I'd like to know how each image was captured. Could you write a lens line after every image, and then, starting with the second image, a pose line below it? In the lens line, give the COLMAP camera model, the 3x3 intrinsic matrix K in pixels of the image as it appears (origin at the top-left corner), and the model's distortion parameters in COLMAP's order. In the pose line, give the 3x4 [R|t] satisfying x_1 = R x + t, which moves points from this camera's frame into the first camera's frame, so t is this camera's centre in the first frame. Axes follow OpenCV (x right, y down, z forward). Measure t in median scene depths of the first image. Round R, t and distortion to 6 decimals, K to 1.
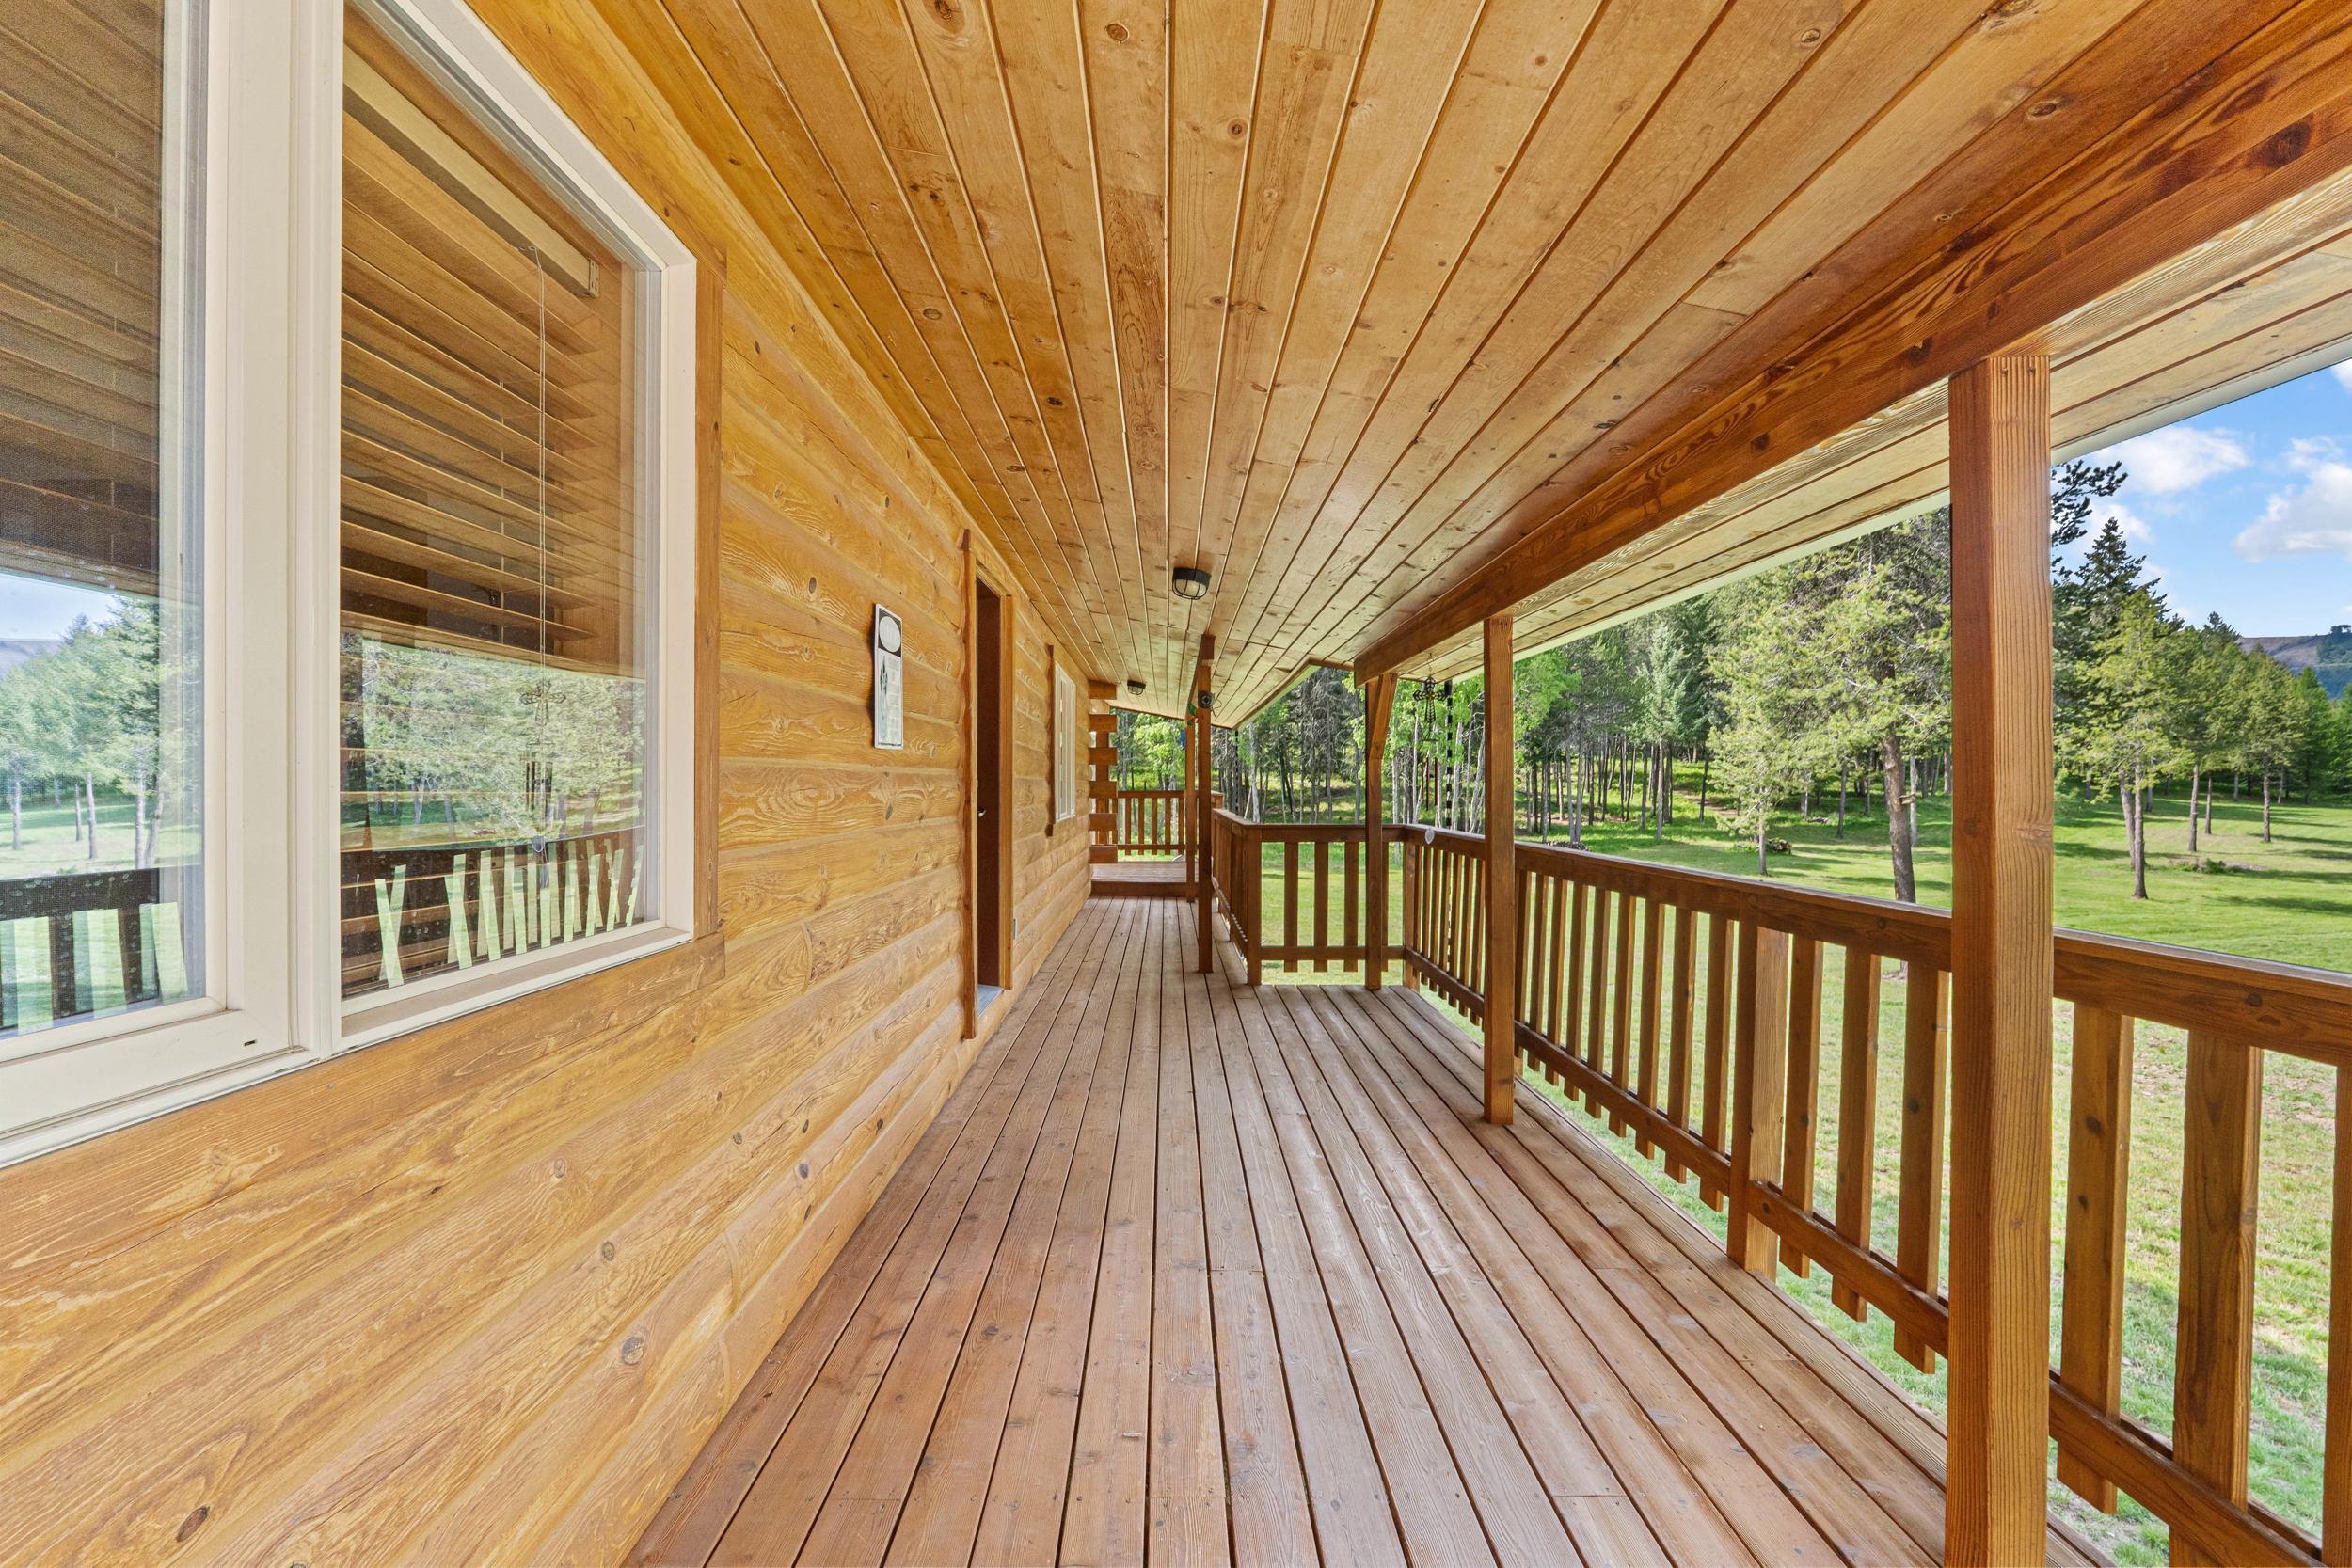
lens RADIAL K [[1015.5, 0, 1169.8], [0, 1015.5, 795.0], [0, 0, 1]] dist [0.000827, -0.000120]
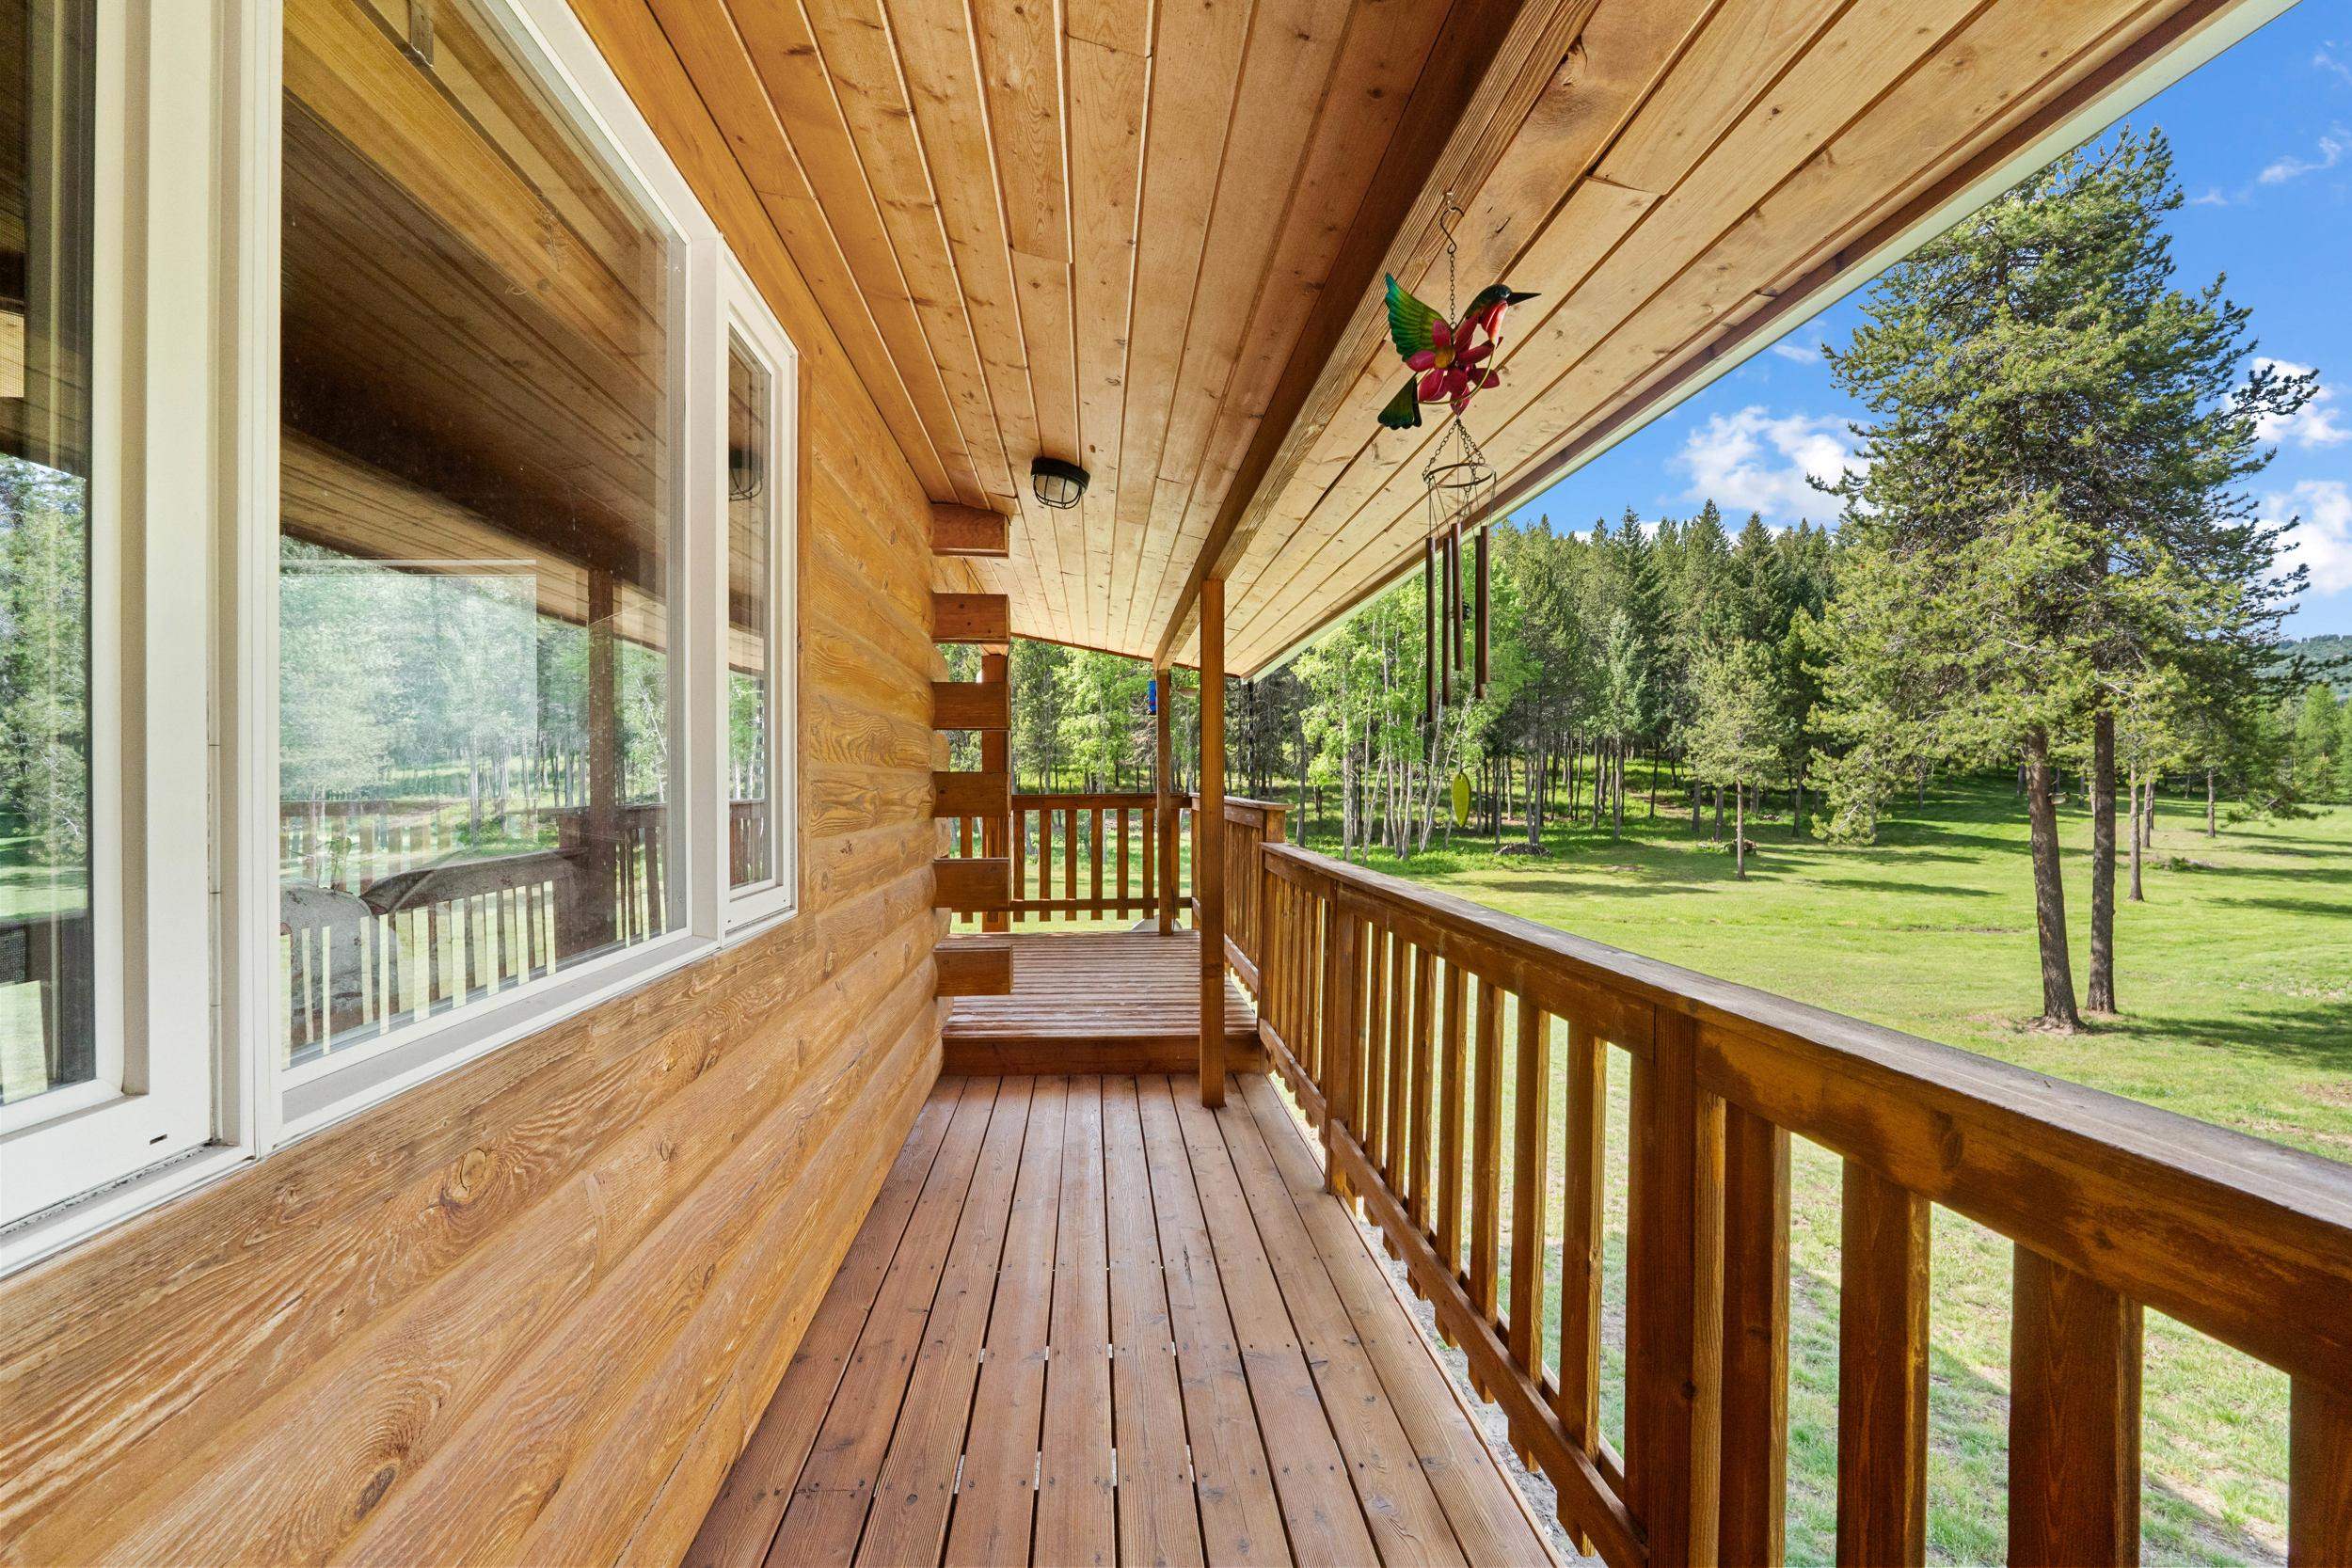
lens RADIAL K [[1015.5, 0, 1165.5], [0, 1015.5, 794.3], [0, 0, 1]] dist [0.000827, -0.000120]
pose [[0.997550, -0.004939, 0.069779, -0.003717], [0.004975, 0.999988, -0.000343, -0.000901], [-0.069777, 0.000690, 0.997562, 0.110503]]
